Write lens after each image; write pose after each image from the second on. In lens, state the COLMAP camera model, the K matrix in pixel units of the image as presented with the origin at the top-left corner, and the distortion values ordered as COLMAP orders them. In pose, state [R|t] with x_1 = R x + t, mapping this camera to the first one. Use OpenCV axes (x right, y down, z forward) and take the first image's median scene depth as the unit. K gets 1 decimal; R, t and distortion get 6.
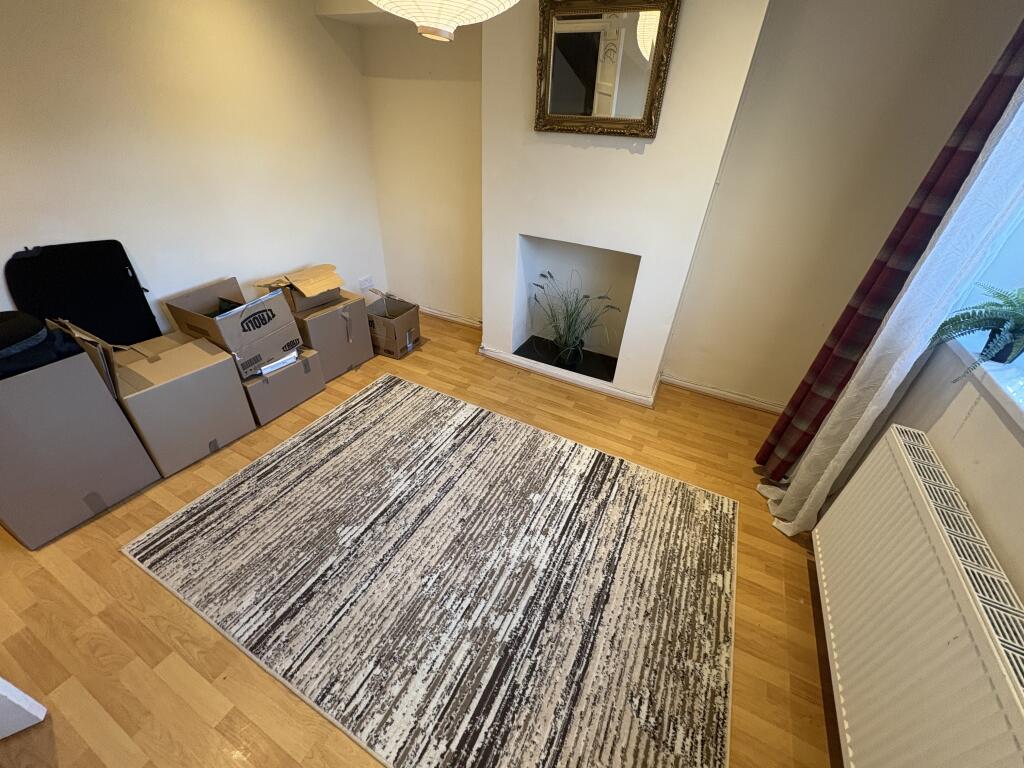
lens RADIAL K [[408.2, 0, 511.0], [0, 408.2, 381.2], [0, 0, 1]] dist [-0.000563, 0.000051]
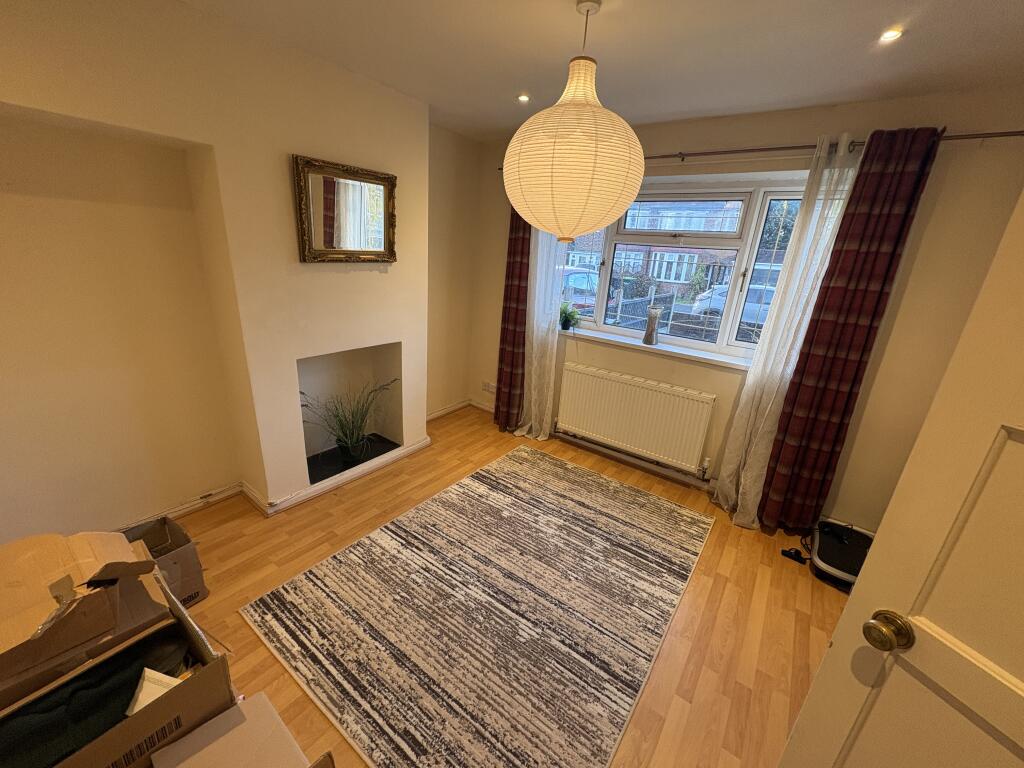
lens RADIAL K [[408.2, 0, 511.0], [0, 408.2, 381.2], [0, 0, 1]] dist [-0.000563, 0.000051]
pose [[0.157700, -0.345180, 0.925193, -1.081797], [0.490987, 0.840306, 0.229820, -0.399253], [-0.856774, 0.418015, 0.301995, 0.426391]]
